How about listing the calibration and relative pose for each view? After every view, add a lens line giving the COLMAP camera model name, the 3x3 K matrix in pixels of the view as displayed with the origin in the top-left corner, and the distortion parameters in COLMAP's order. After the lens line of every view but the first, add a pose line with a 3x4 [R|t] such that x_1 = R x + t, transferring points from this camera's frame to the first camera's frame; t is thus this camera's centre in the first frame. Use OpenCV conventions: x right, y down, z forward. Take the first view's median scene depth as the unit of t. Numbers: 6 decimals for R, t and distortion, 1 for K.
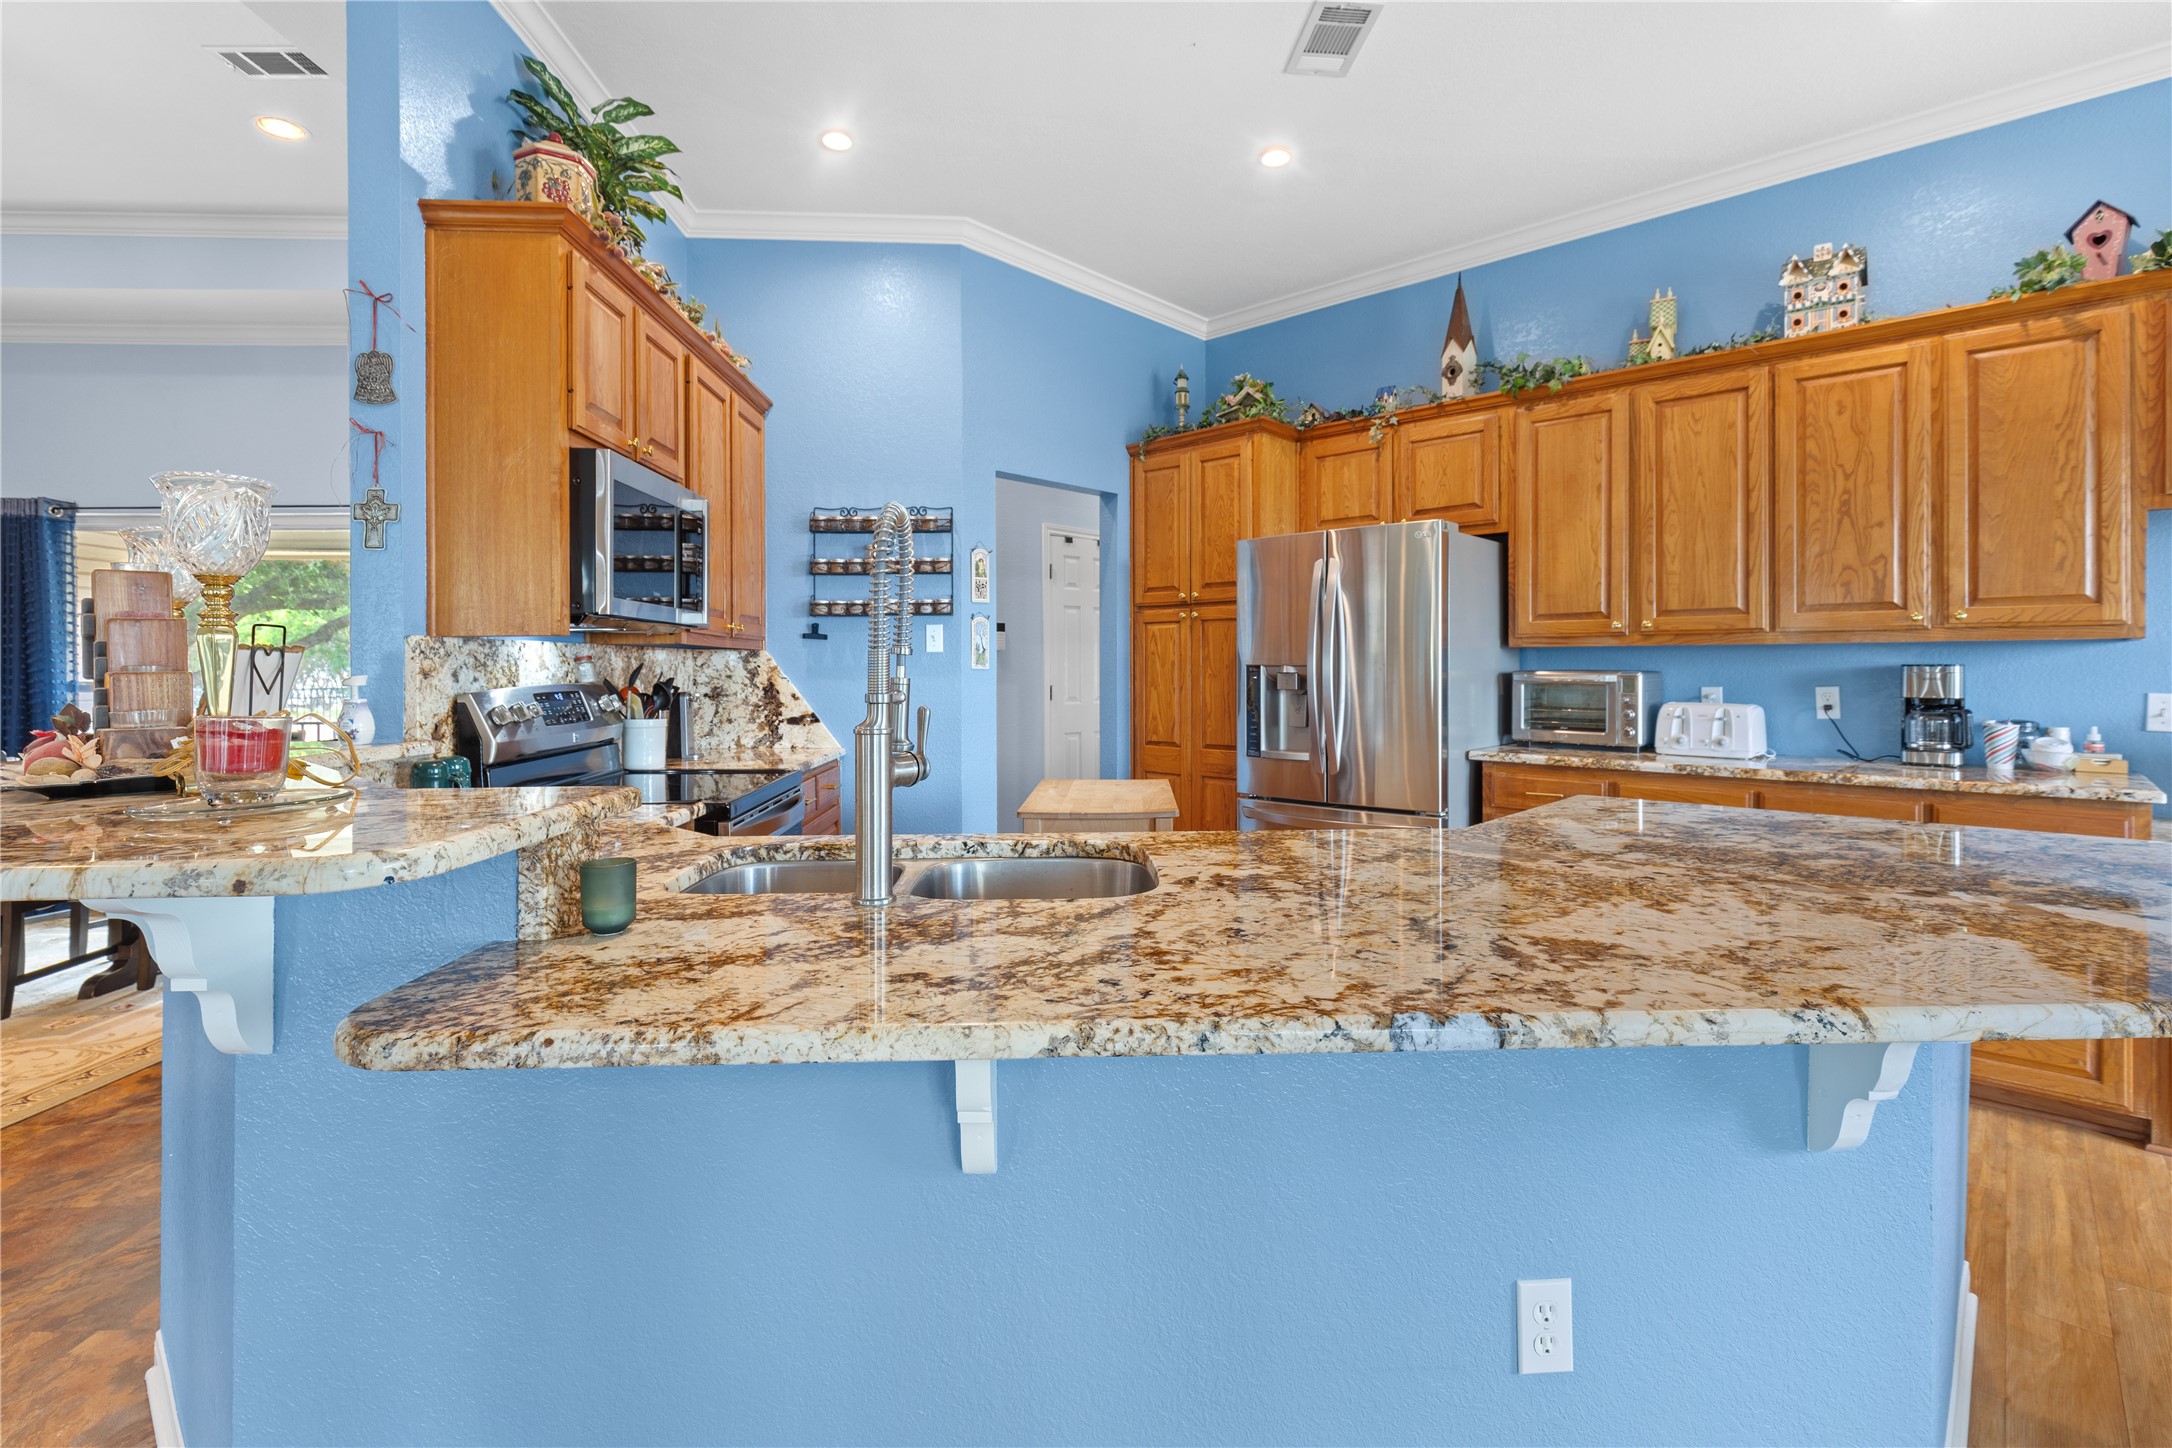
lens RADIAL K [[998.3, 0, 1096.2], [0, 998.3, 670.5], [0, 0, 1]] dist [0.006377, -0.003436]
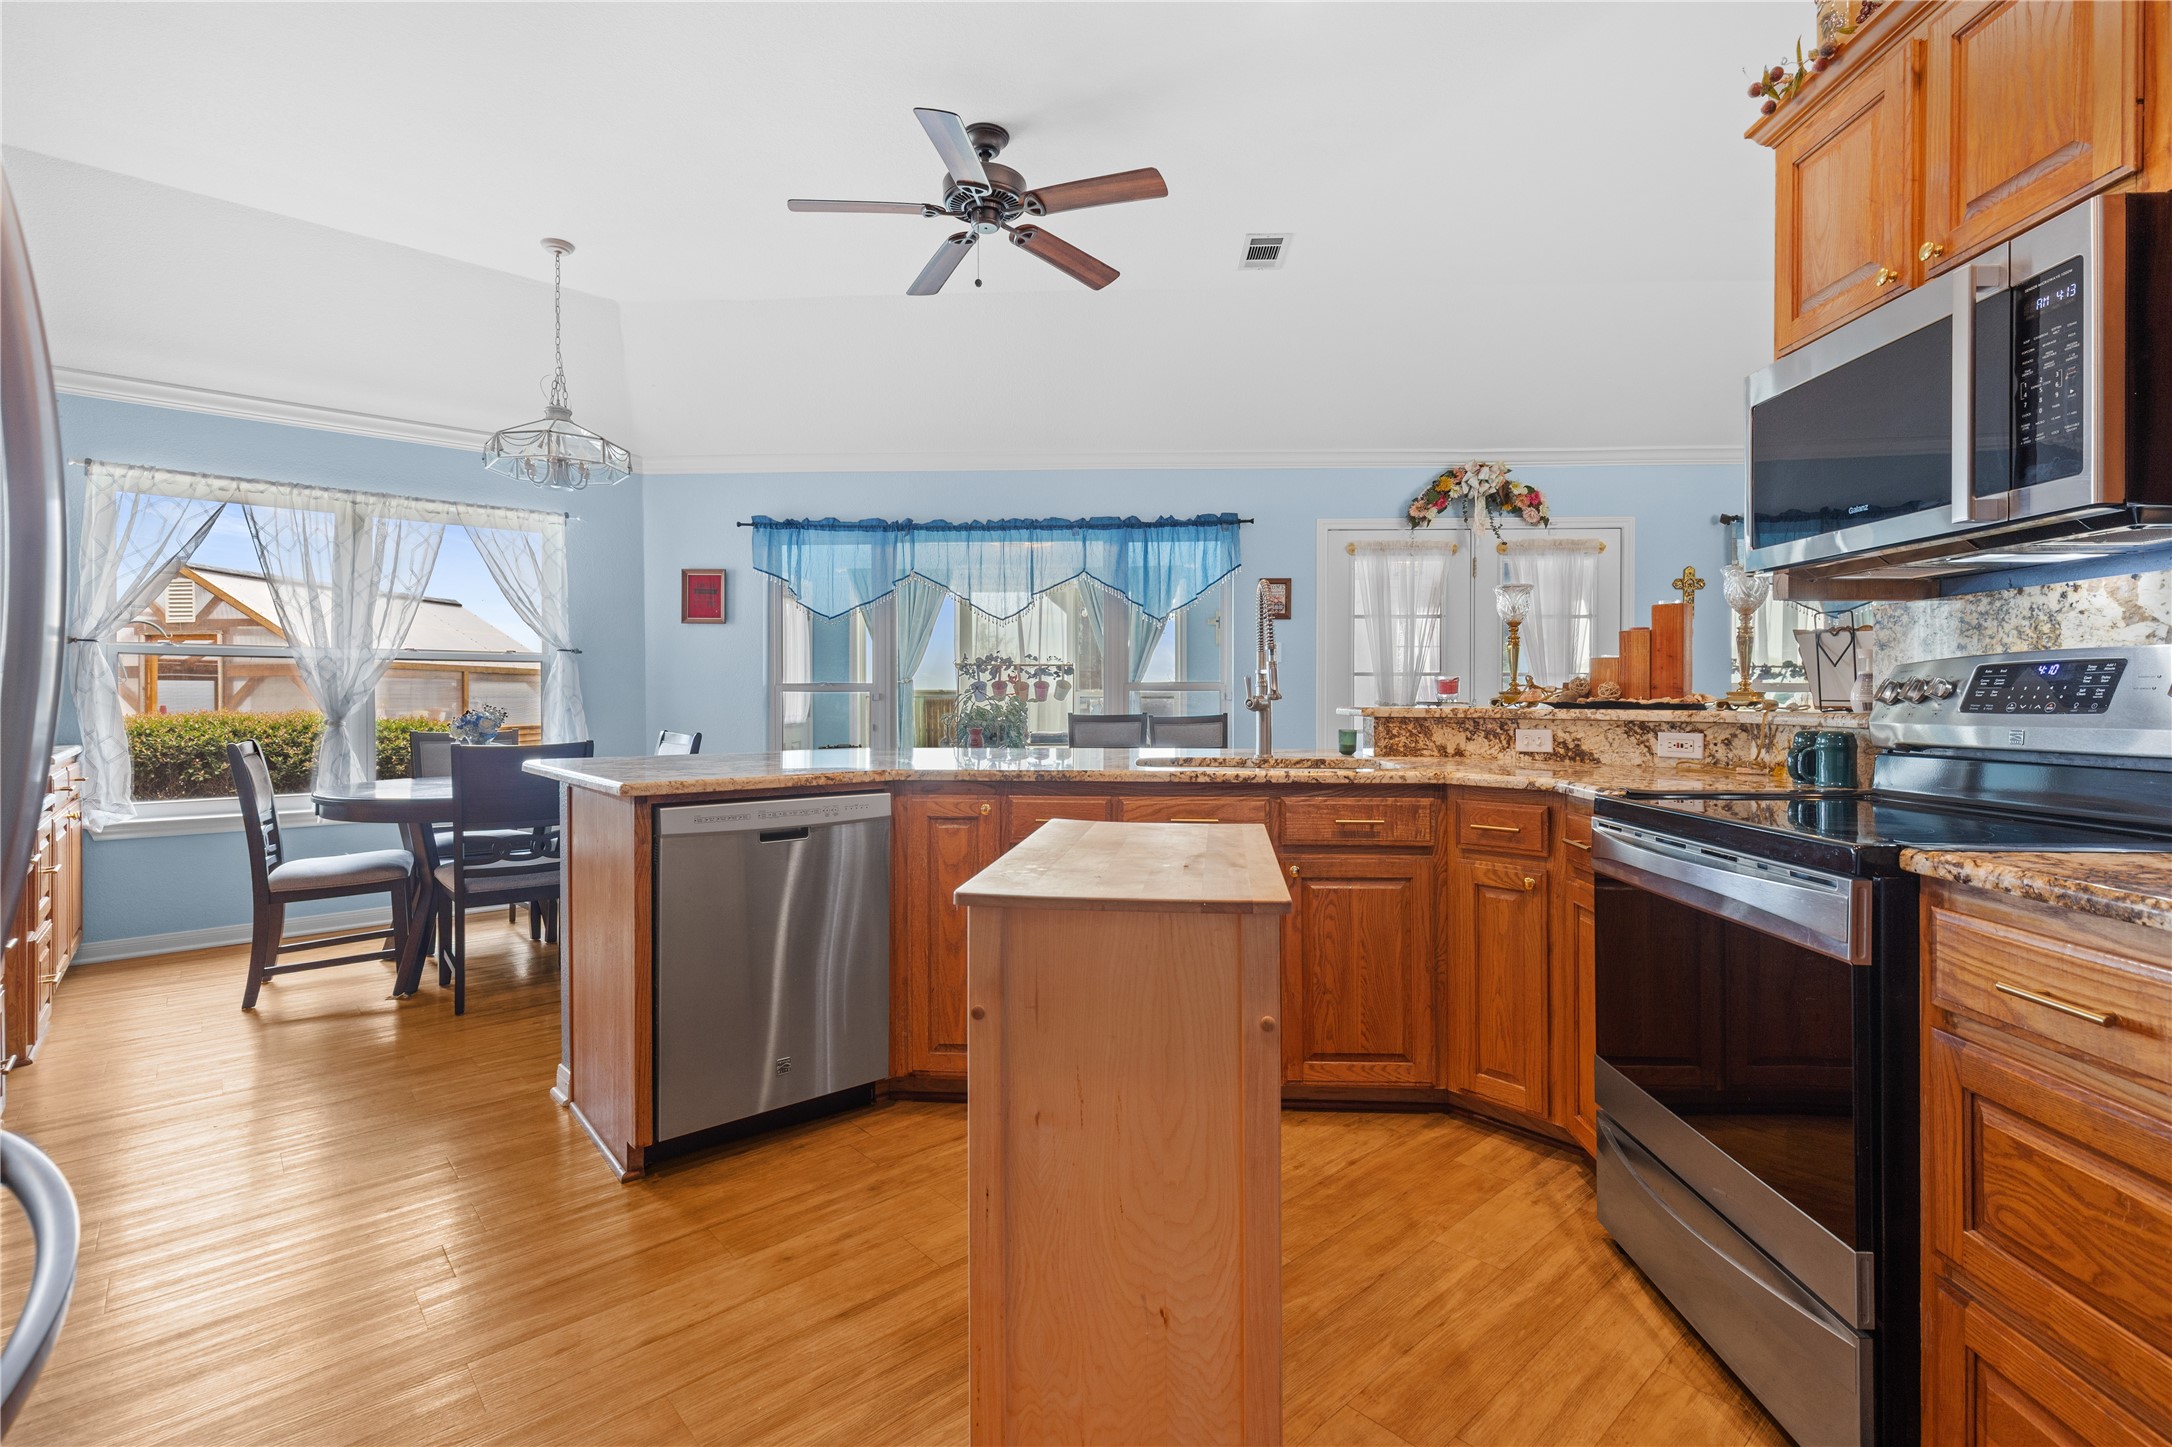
lens RADIAL K [[998.3, 0, 1079.6], [0, 998.3, 706.7], [0, 0, 1]] dist [0.006377, -0.003436]
pose [[-0.996070, 0.001129, 0.088561, -0.008055], [0.002311, 0.999910, 0.013242, 0.026472], [-0.088538, 0.013394, -0.995983, 1.133833]]
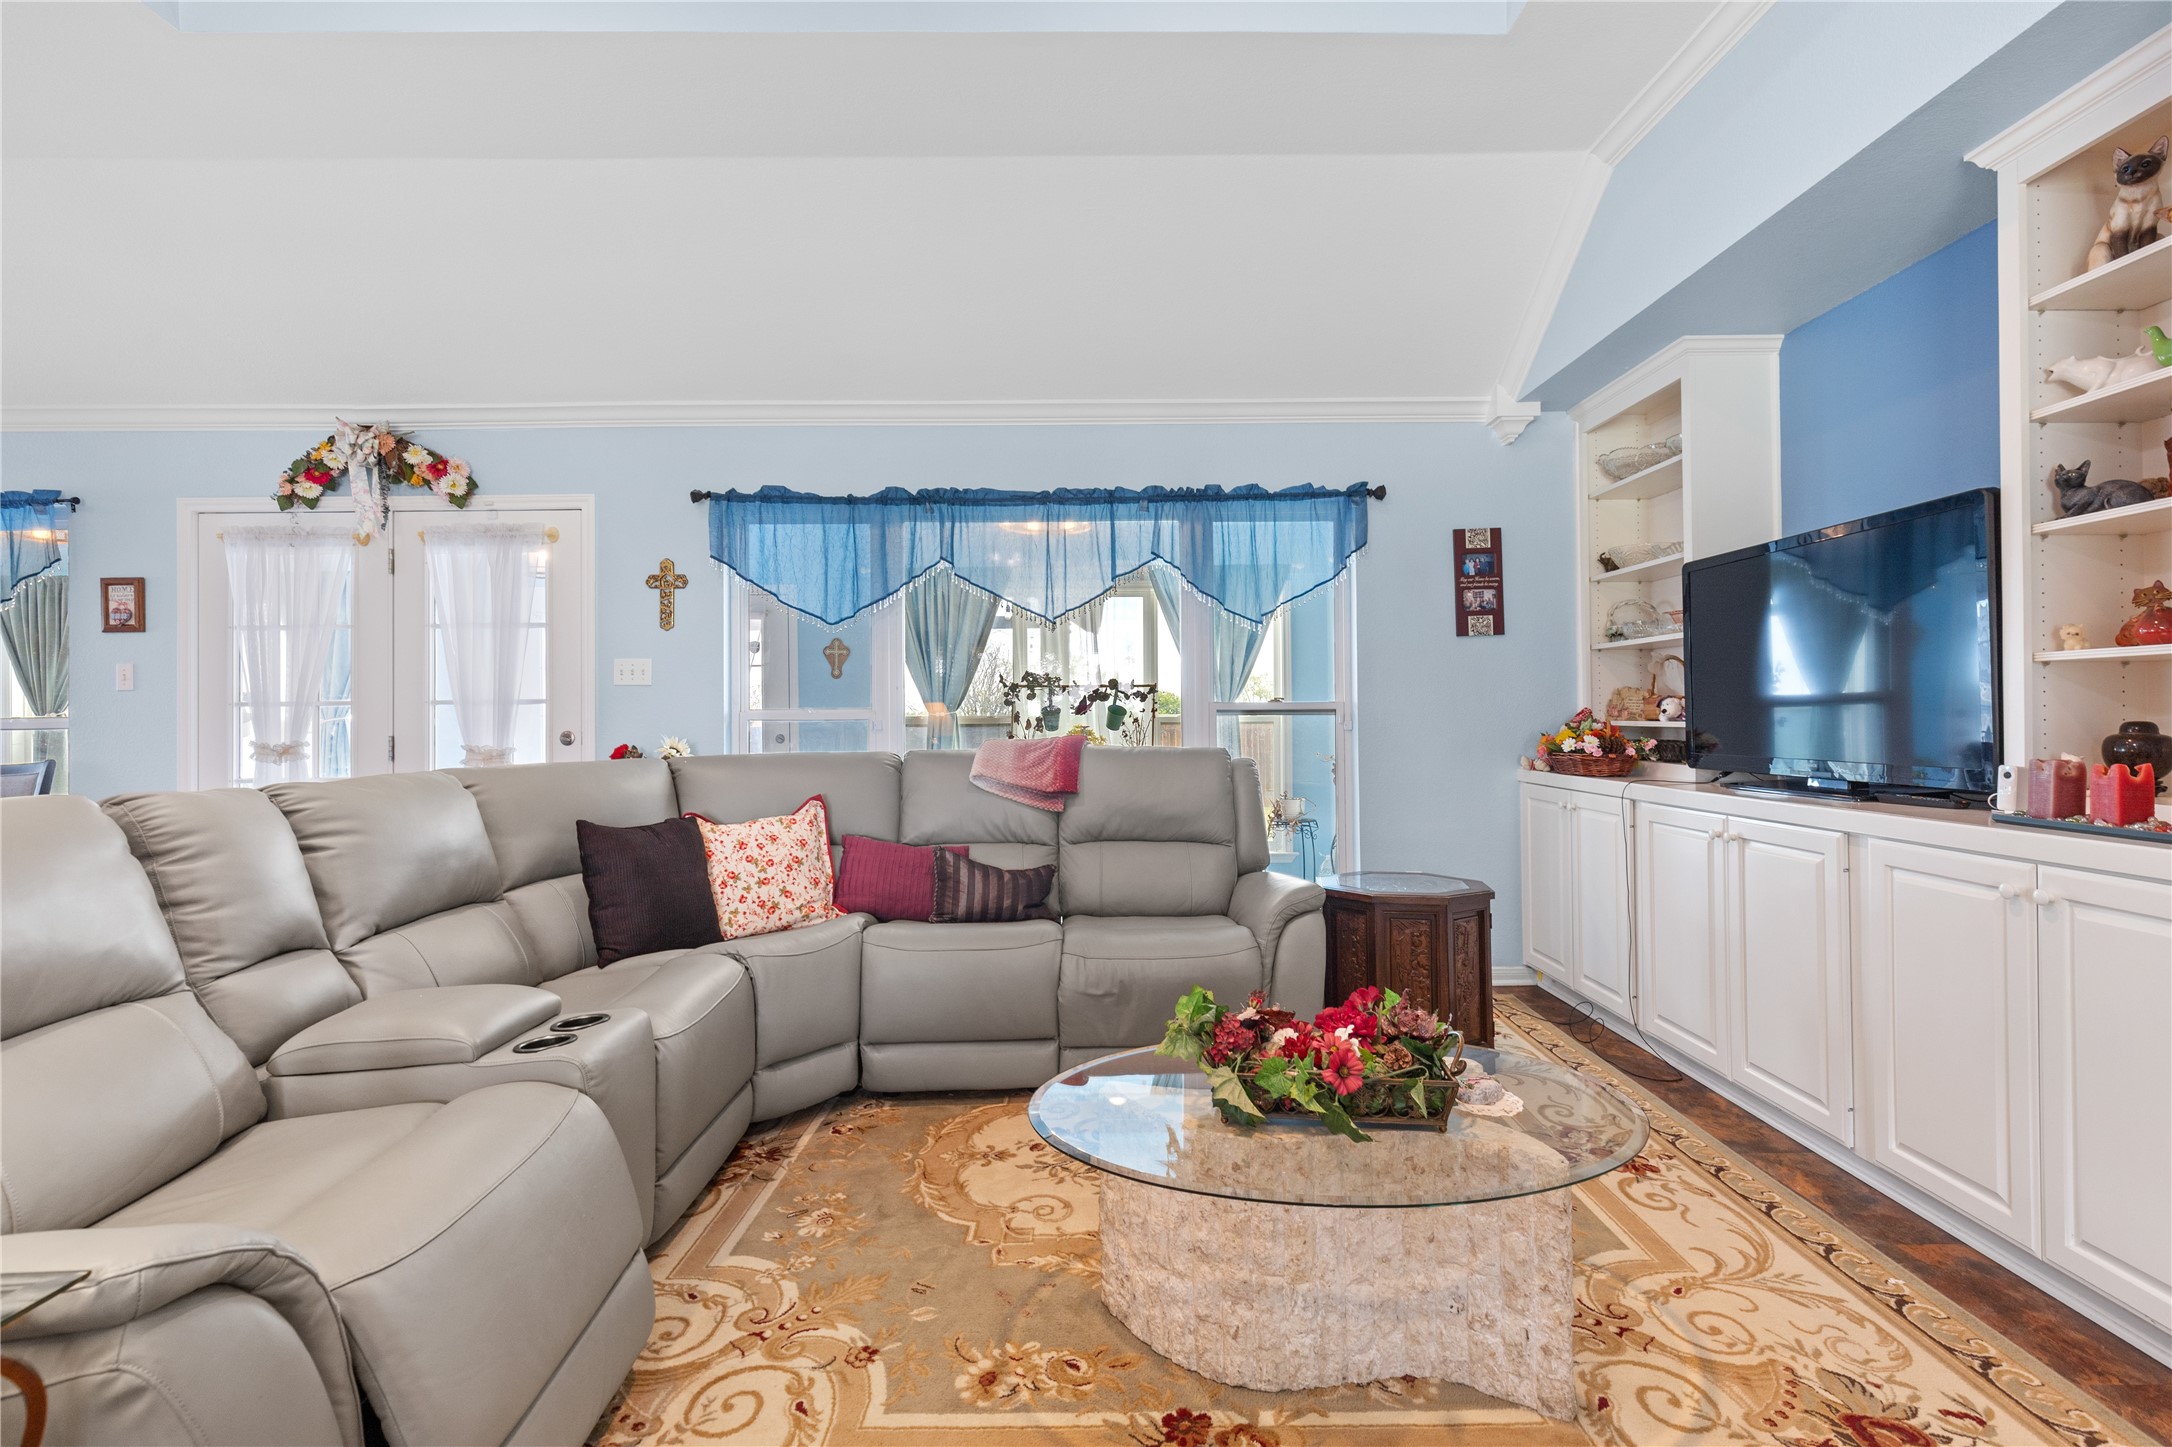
lens RADIAL K [[998.3, 0, 1099.7], [0, 998.3, 707.6], [0, 0, 1]] dist [0.006377, -0.003436]
pose [[-0.998887, 0.014112, 0.045005, -1.211902], [0.013828, 0.999883, -0.006614, 0.024526], [-0.045093, -0.005984, -0.998965, 0.728624]]
